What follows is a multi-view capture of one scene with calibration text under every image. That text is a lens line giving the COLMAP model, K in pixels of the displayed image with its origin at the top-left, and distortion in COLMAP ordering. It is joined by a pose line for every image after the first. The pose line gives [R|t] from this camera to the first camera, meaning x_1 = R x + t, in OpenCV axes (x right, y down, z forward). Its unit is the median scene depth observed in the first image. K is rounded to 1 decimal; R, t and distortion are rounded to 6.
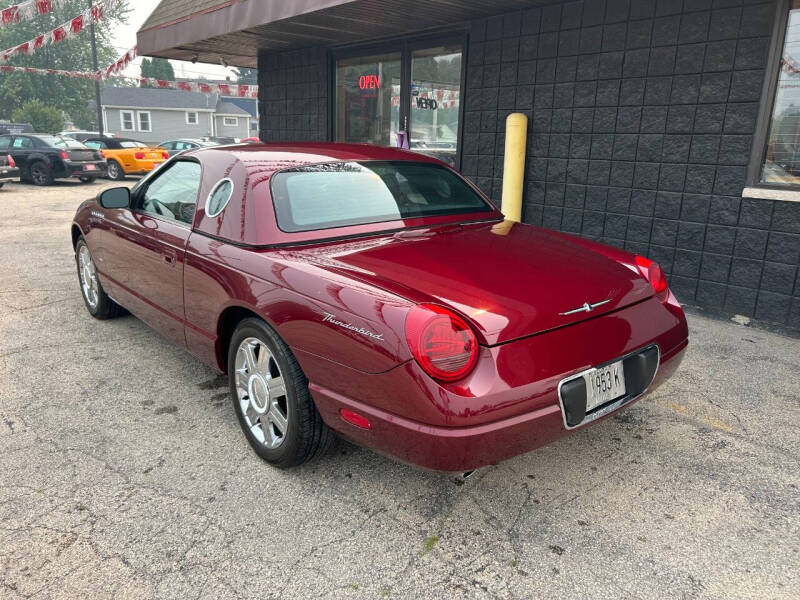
lens RADIAL K [[607.2, 0, 400.3], [0, 607.2, 300.4], [0, 0, 1]] dist [0.034908, -0.037650]
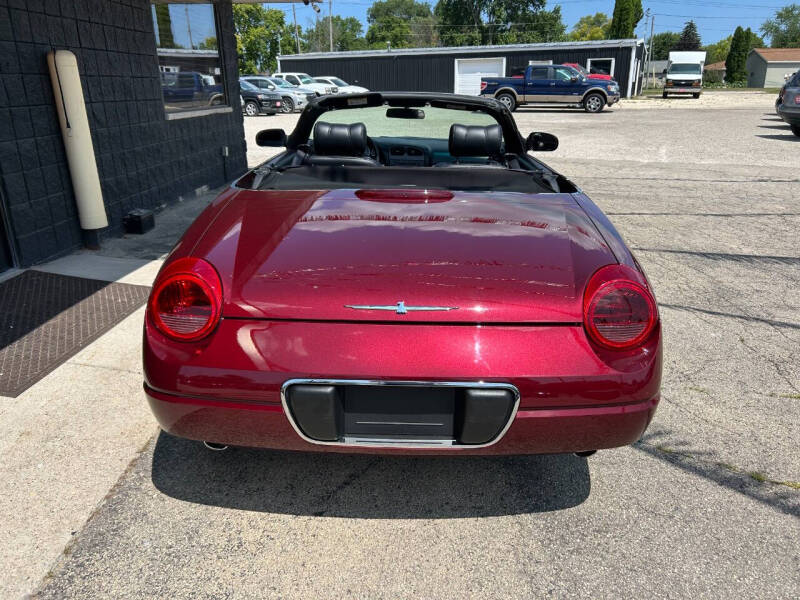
lens RADIAL K [[607.2, 0, 397.4], [0, 607.2, 294.4], [0, 0, 1]] dist [0.034908, -0.037650]
pose [[-0.735760, -0.236884, 0.634463, -0.766293], [0.163021, 0.847339, 0.505411, -0.391626], [-0.657329, 0.475292, -0.584821, 1.412859]]
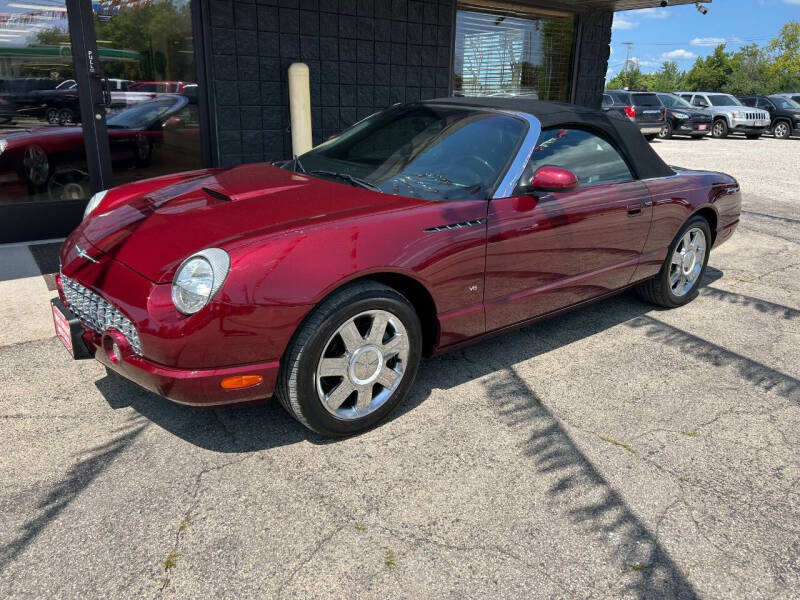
lens RADIAL K [[607.2, 0, 393.5], [0, 607.2, 297.9], [0, 0, 1]] dist [0.034908, -0.037650]
pose [[0.049267, -0.336686, 0.940327, -0.932153], [0.232617, 0.919449, 0.317023, -0.246469], [-0.971320, 0.203117, 0.123617, 0.849432]]
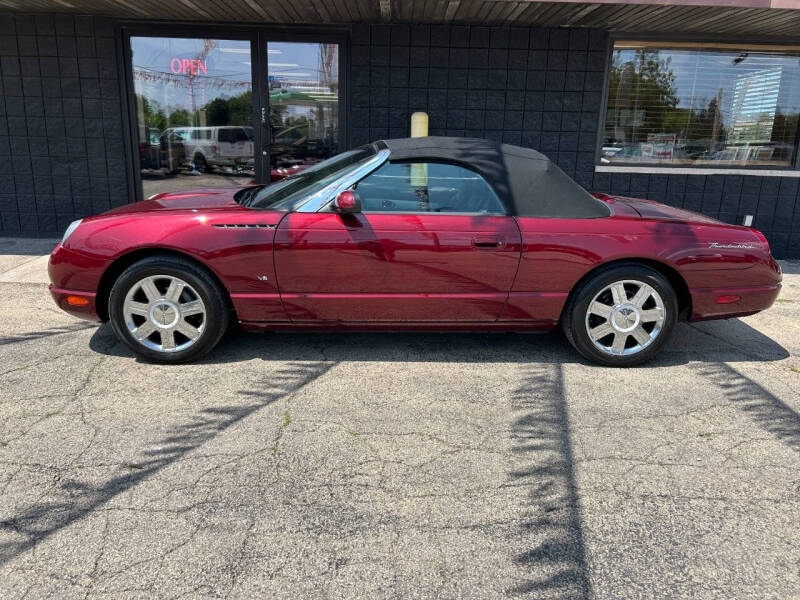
lens RADIAL K [[607.2, 0, 399.3], [0, 607.2, 300.8], [0, 0, 1]] dist [0.034908, -0.037650]
pose [[0.647722, -0.204117, 0.734025, -0.828713], [0.185173, 0.976730, 0.108207, -0.087708], [-0.739031, 0.065833, 0.670447, 0.272345]]
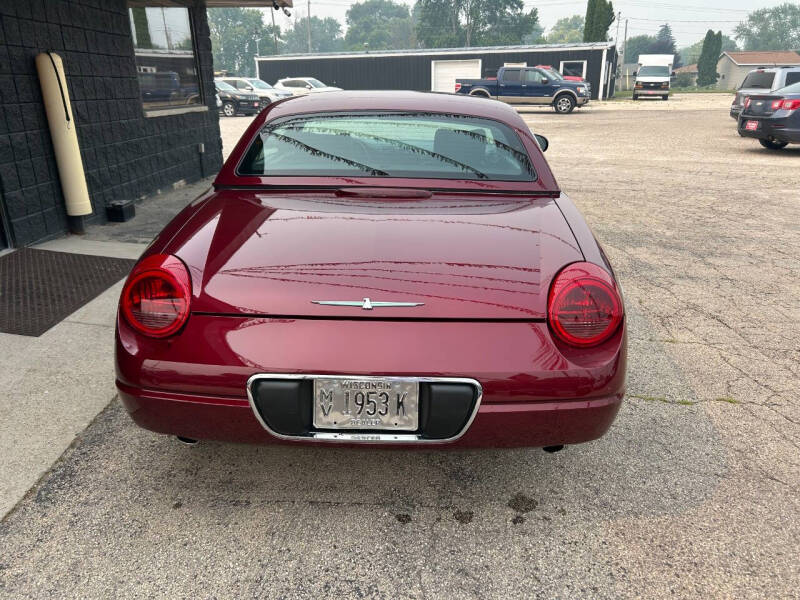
lens RADIAL K [[607.2, 0, 402.6], [0, 607.2, 301.2], [0, 0, 1]] dist [0.034908, -0.037650]
pose [[-0.760479, -0.234229, 0.605647, -0.879517], [0.153038, 0.841761, 0.517705, -0.408122], [-0.631071, 0.486391, -0.604296, 1.472923]]
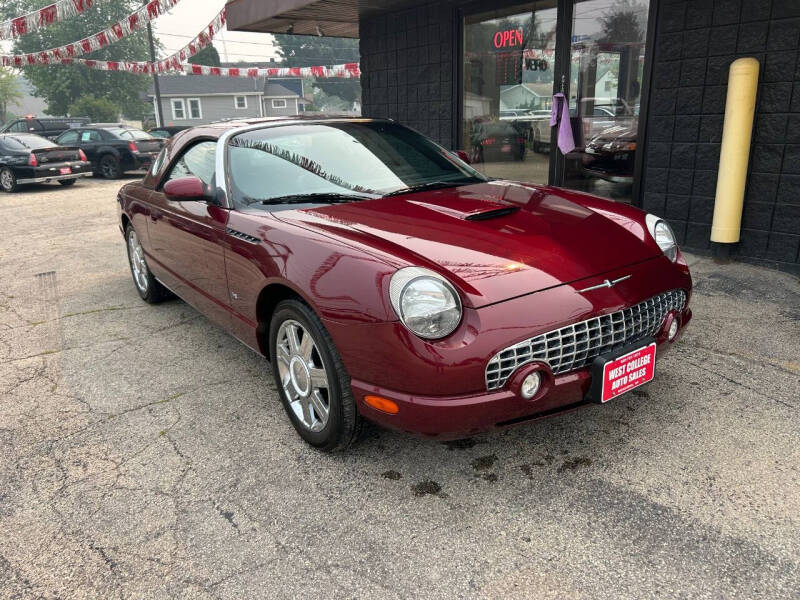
lens RADIAL K [[607.2, 0, 393.9], [0, 607.2, 303.9], [0, 0, 1]] dist [0.034908, -0.037650]
pose [[0.996113, -0.032750, -0.081768, -0.216228], [0.036265, 0.998465, 0.041873, -0.043040], [0.080271, -0.044676, 0.995771, 0.175433]]
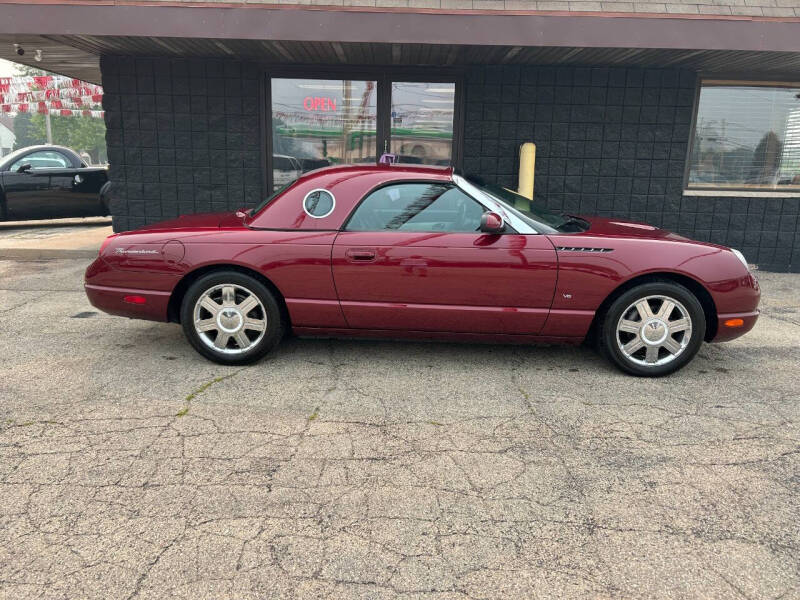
lens RADIAL K [[607.2, 0, 394.2], [0, 607.2, 303.2], [0, 0, 1]] dist [0.034908, -0.037650]
pose [[0.651823, -0.175520, 0.737780, -1.103536], [0.186798, 0.980034, 0.068118, -0.115099], [-0.735006, 0.093415, 0.671595, 0.374961]]
